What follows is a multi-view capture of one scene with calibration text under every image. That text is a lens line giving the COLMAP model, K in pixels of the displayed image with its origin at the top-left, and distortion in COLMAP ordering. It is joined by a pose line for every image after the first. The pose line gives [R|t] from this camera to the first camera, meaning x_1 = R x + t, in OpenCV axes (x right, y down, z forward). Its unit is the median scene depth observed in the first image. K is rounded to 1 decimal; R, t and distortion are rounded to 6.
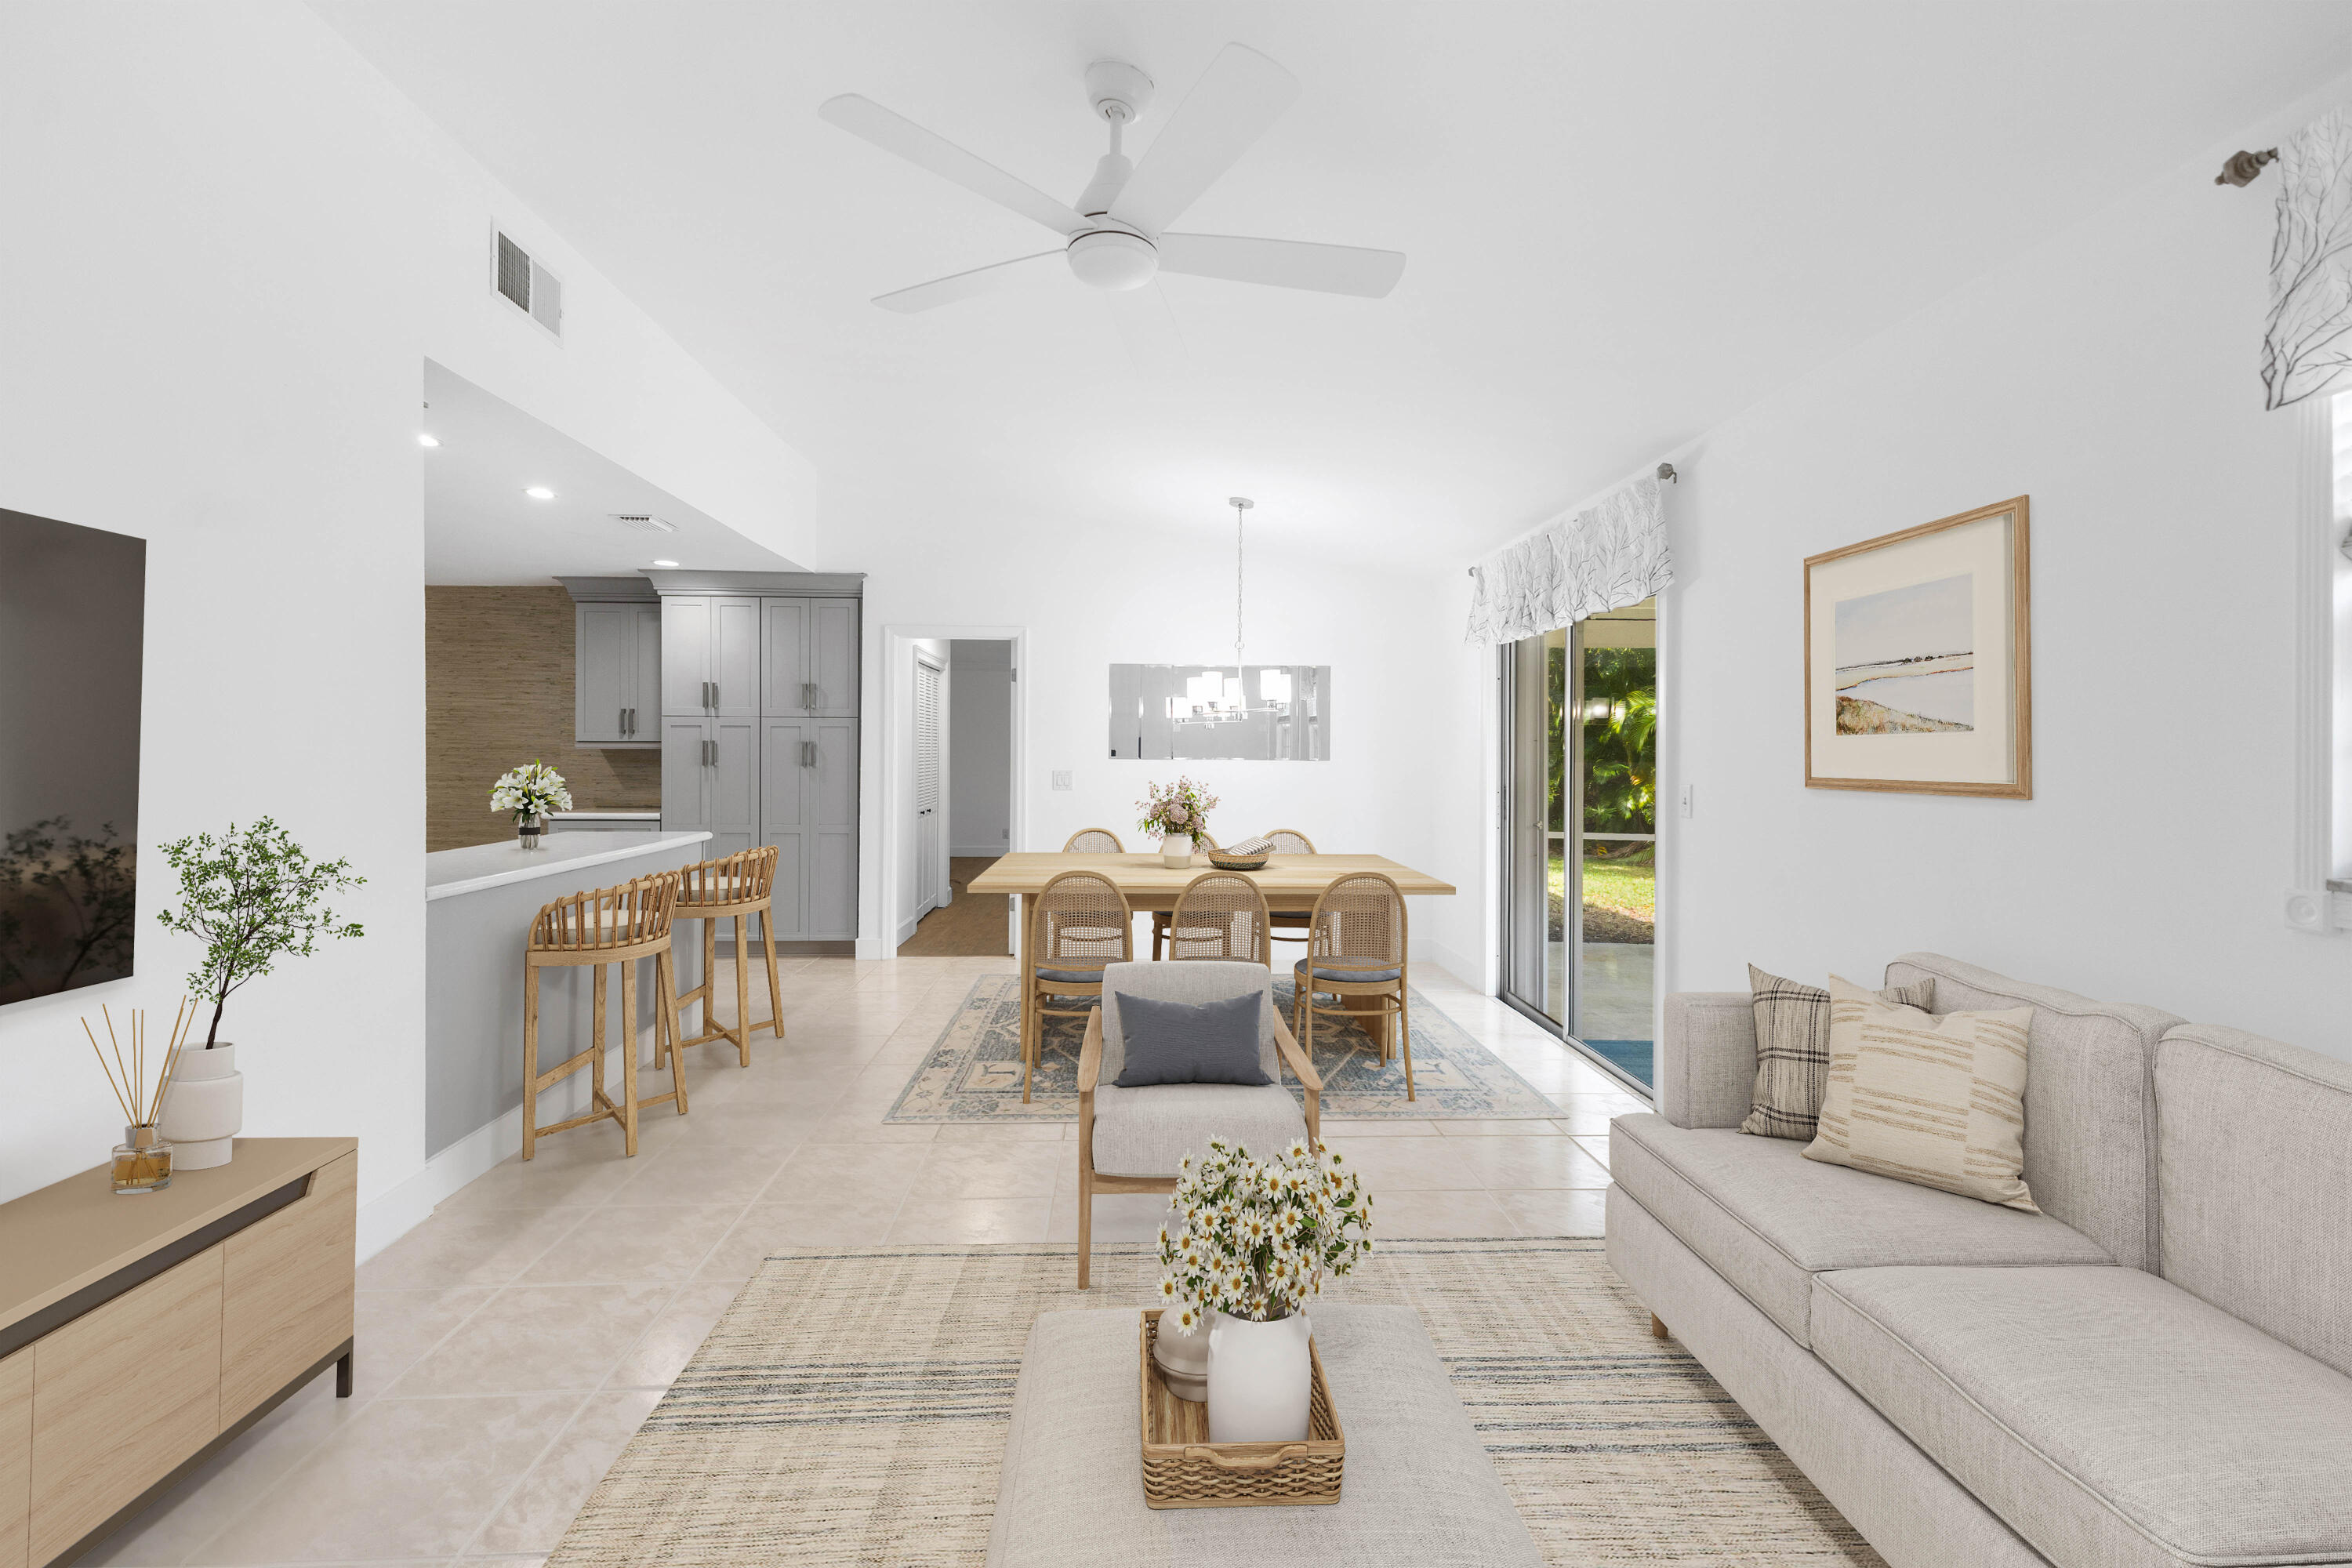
lens RADIAL K [[1012.9, 0, 1178.6], [0, 1012.9, 765.1], [0, 0, 1]] dist [-0.001605, -0.000392]
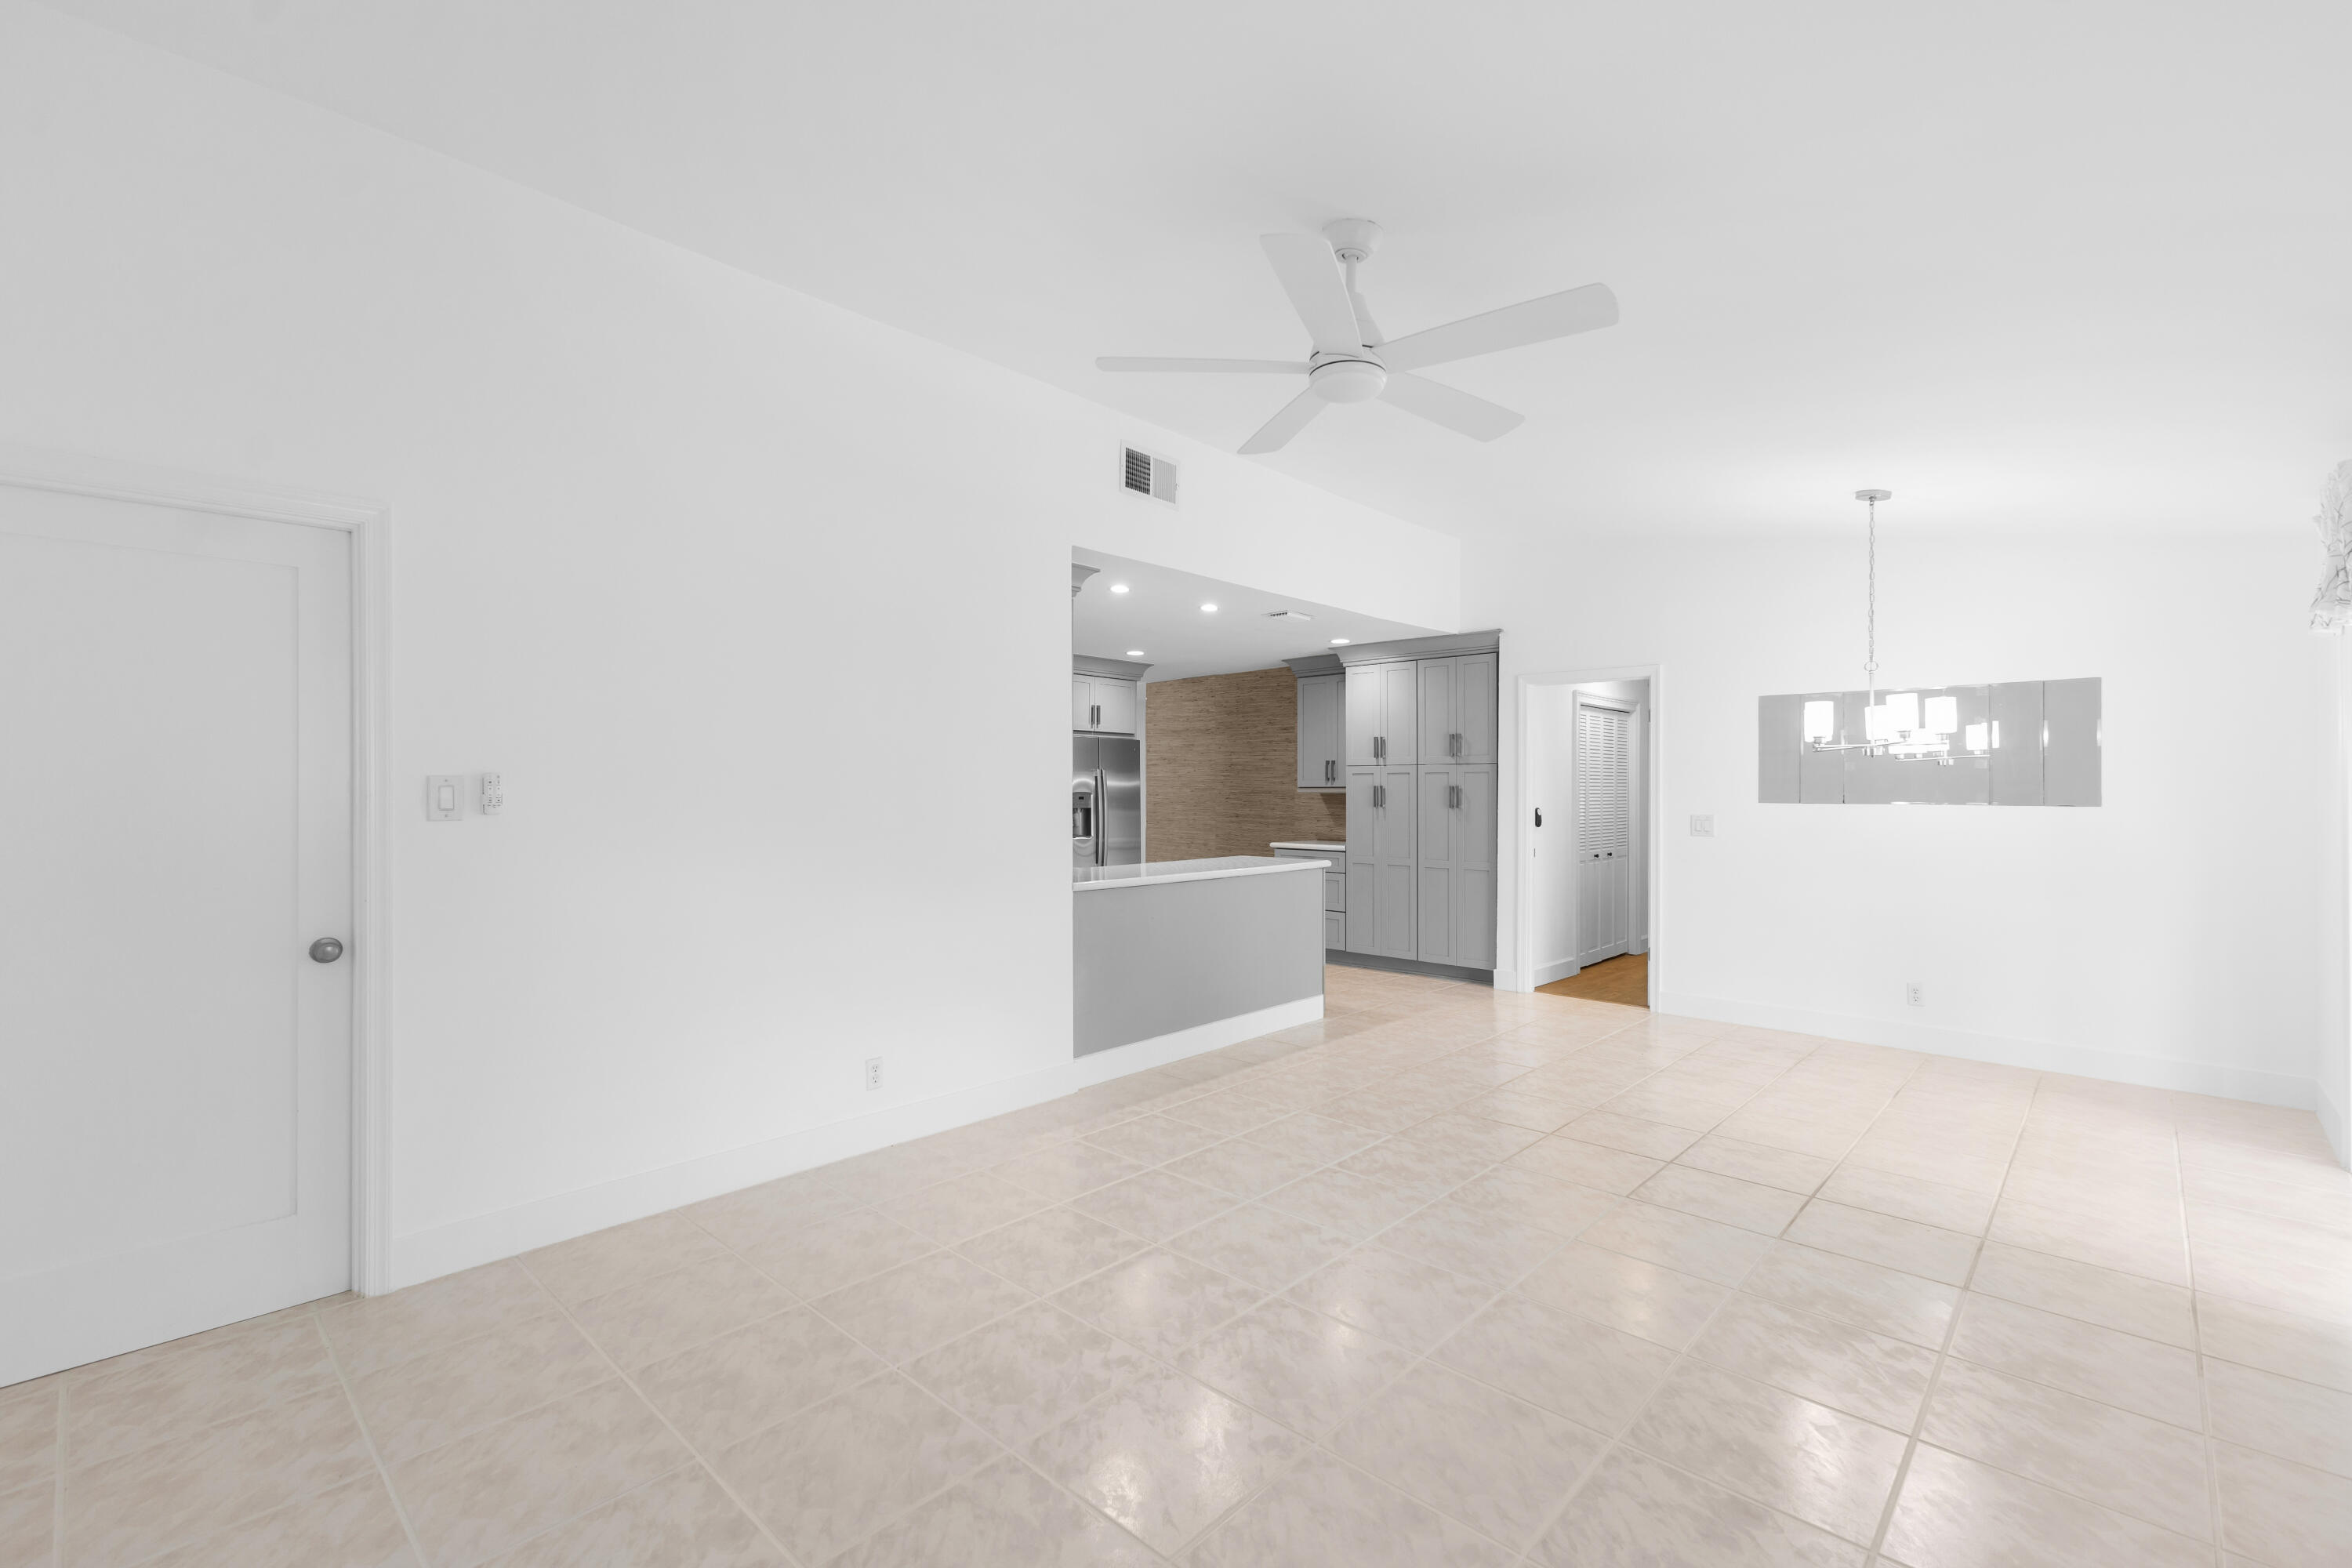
lens RADIAL K [[1012.9, 0, 1178.3], [0, 1012.9, 789.1], [0, 0, 1]] dist [-0.001605, -0.000392]
pose [[0.688329, -0.005624, -0.725377, 0.233018], [-0.008941, 0.999828, -0.016237, 0.001235], [0.725343, 0.017662, 0.688161, 0.015498]]
